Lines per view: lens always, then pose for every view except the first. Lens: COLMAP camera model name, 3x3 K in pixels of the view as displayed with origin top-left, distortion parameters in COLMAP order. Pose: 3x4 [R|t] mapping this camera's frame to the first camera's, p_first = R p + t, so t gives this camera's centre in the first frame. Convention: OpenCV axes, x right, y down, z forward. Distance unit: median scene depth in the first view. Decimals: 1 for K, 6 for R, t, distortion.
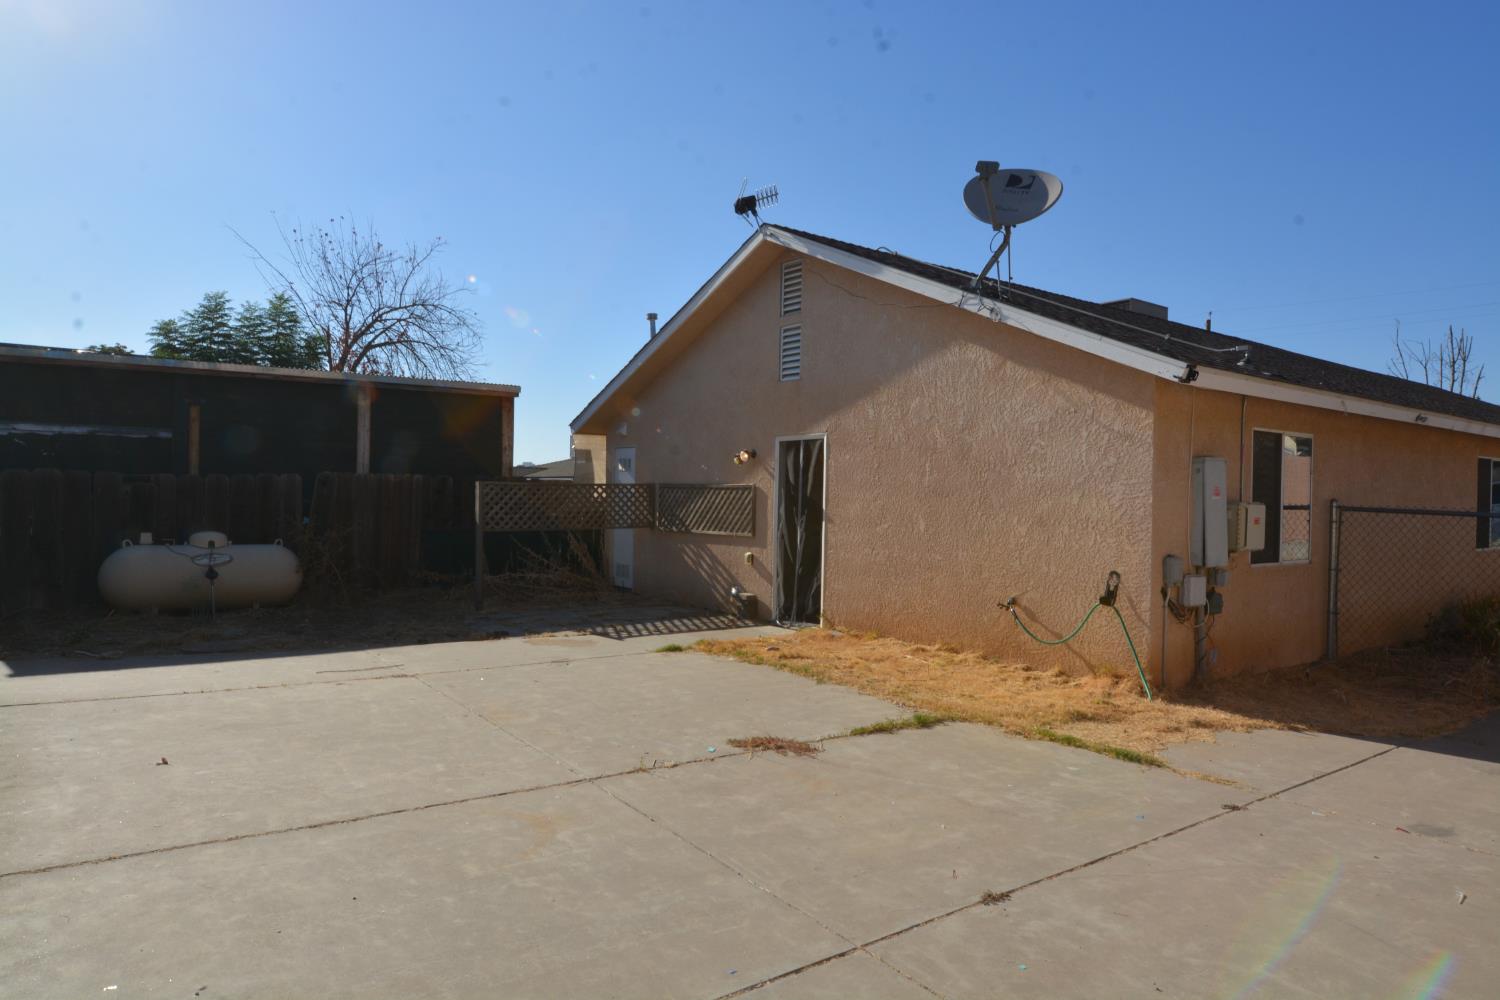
lens RADIAL K [[917.1, 0, 749.8], [0, 917.1, 499.1], [0, 0, 1]] dist [-0.007165, -0.007167]
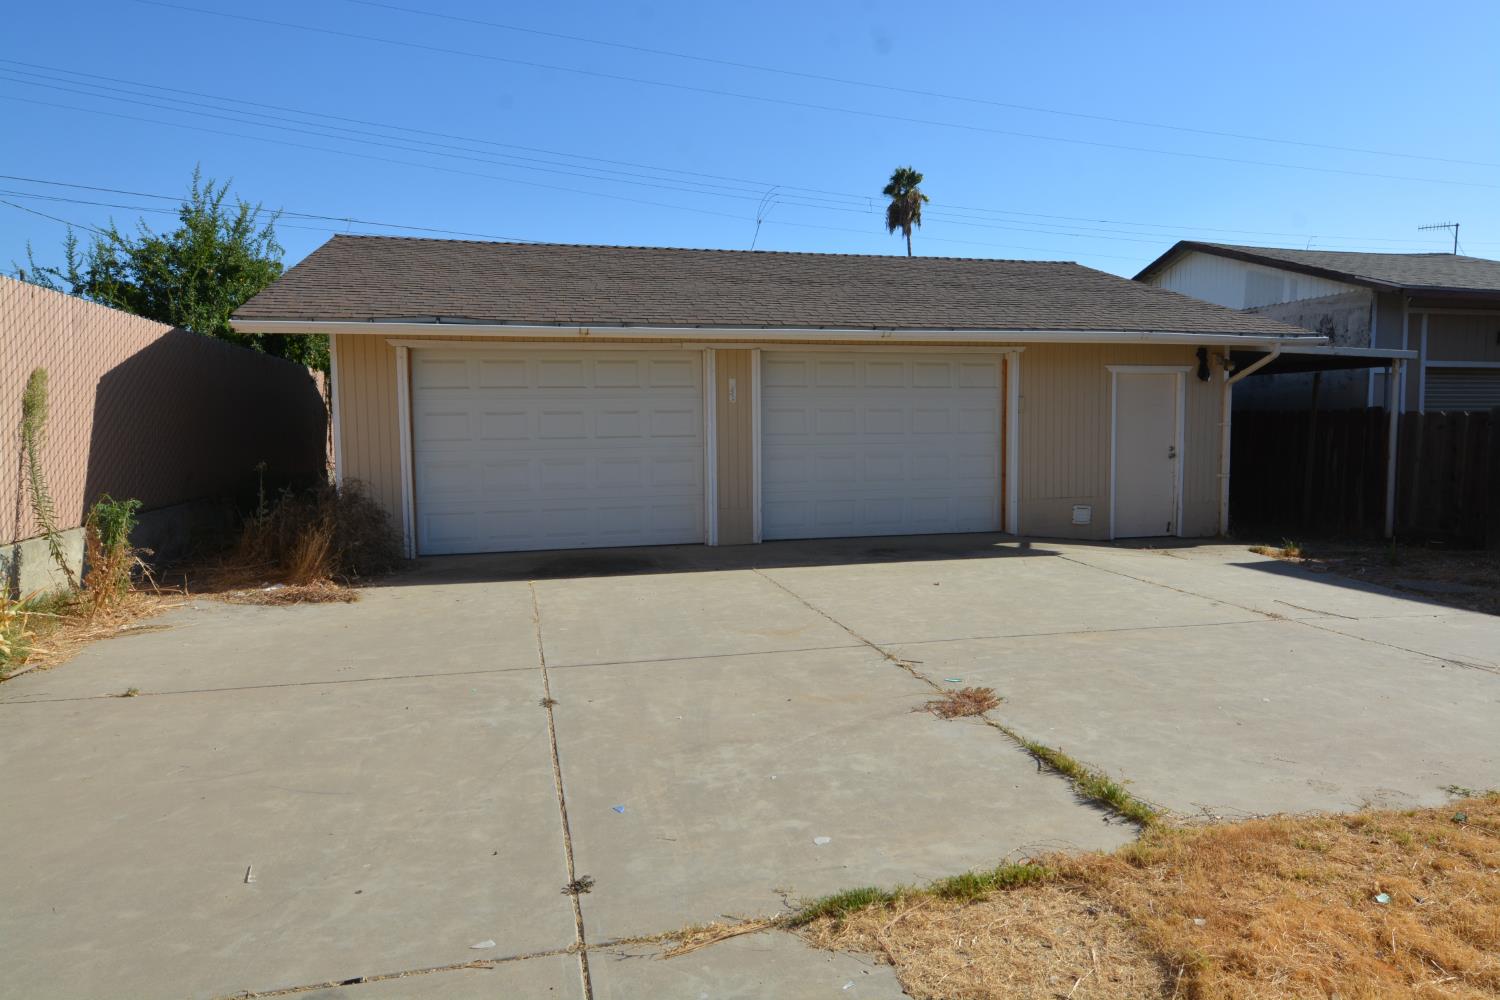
lens RADIAL K [[917.1, 0, 749.7], [0, 917.1, 497.8], [0, 0, 1]] dist [-0.007165, -0.007167]
pose [[-0.378059, 0.057682, -0.923983, 1.042346], [-0.005041, 0.997914, 0.064359, 0.025418], [0.925768, 0.028989, -0.376979, 1.321574]]
